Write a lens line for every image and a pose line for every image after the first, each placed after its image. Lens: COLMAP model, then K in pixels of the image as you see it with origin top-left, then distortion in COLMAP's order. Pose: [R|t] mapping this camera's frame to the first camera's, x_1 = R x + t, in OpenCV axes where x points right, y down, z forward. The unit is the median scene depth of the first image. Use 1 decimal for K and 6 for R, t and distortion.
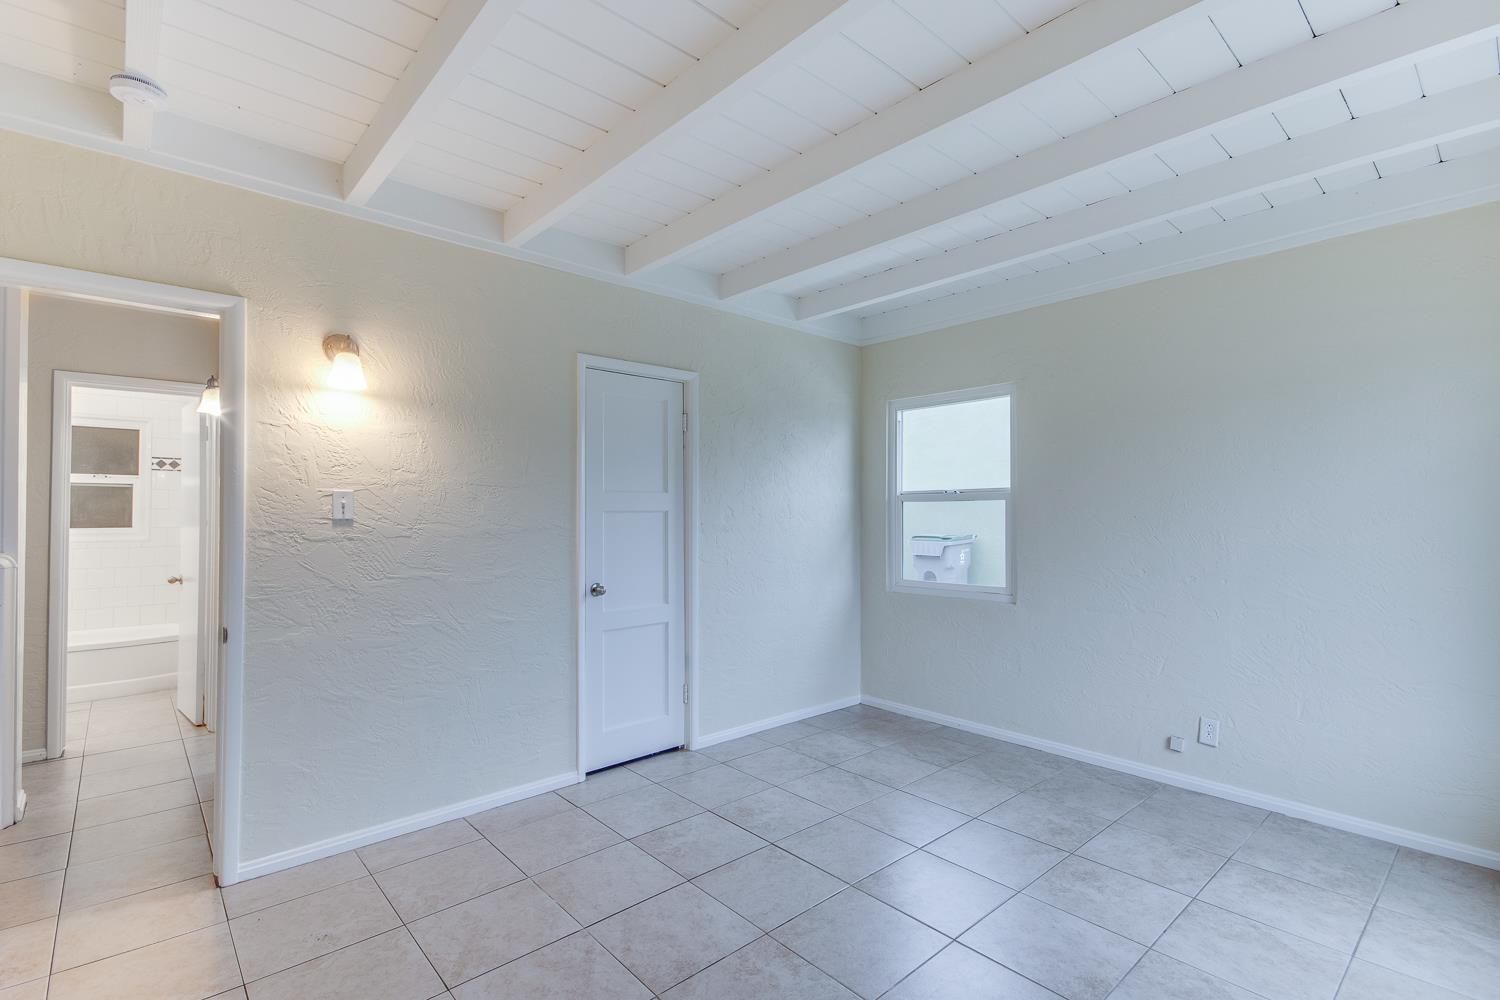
lens RADIAL K [[701.0, 0, 750.1], [0, 701.0, 499.3], [0, 0, 1]] dist [0.022086, -0.005738]
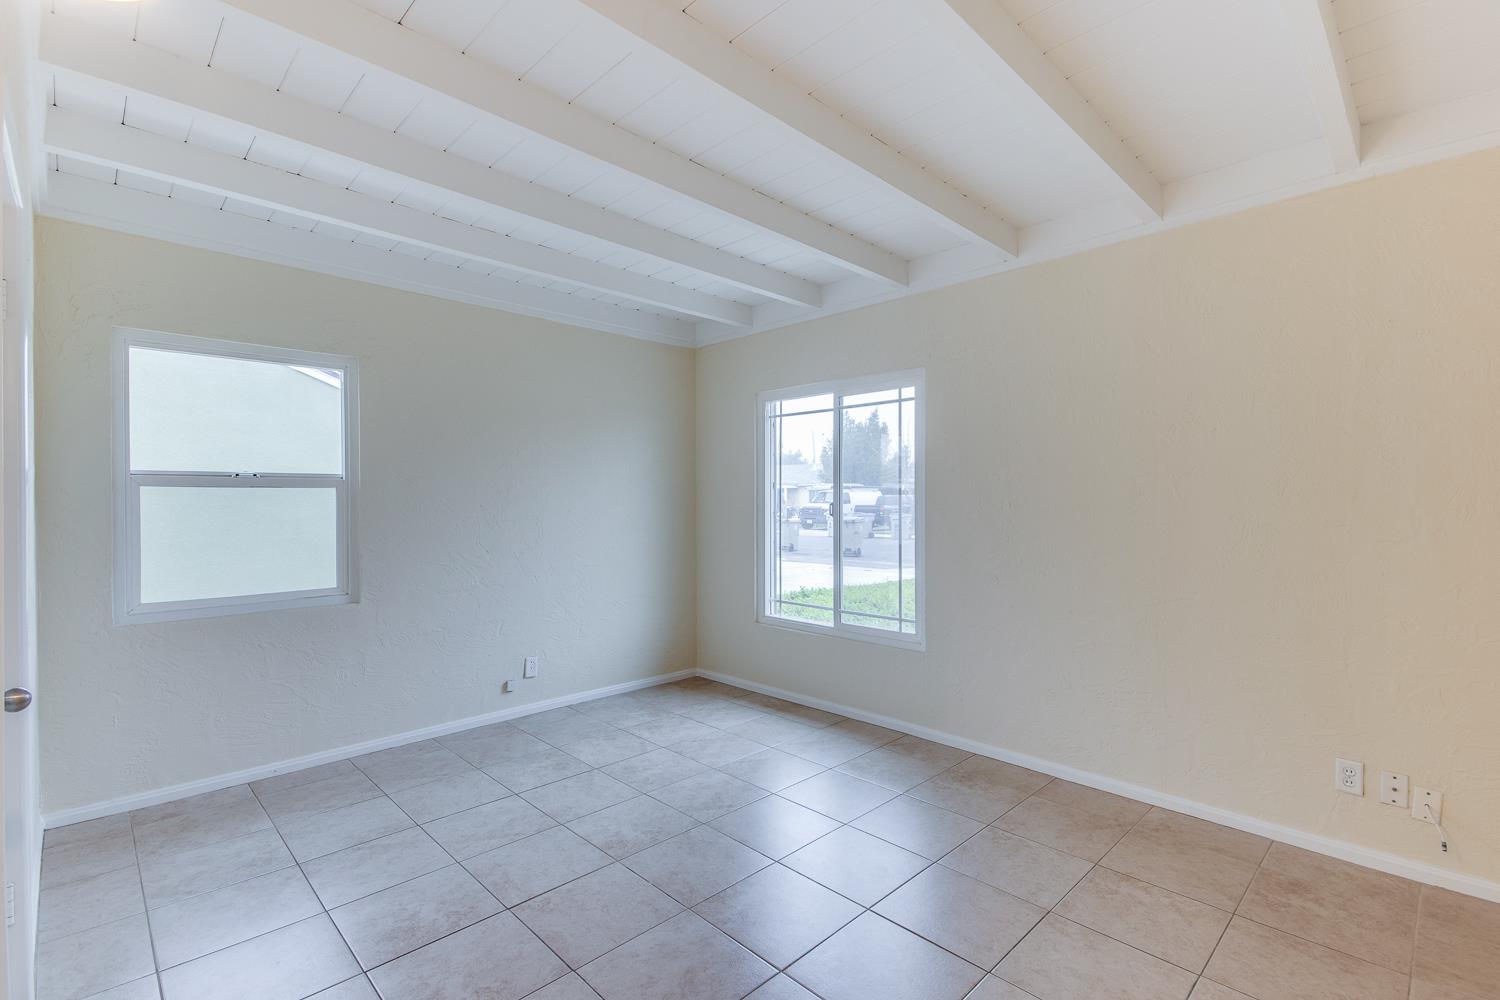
lens RADIAL K [[701.0, 0, 760.9], [0, 701.0, 502.9], [0, 0, 1]] dist [0.022086, -0.005738]
pose [[-0.065465, -0.004363, 0.997845, -0.573571], [-0.017327, 0.999845, 0.003235, 0.007724], [-0.997704, -0.017078, -0.065530, 0.548693]]
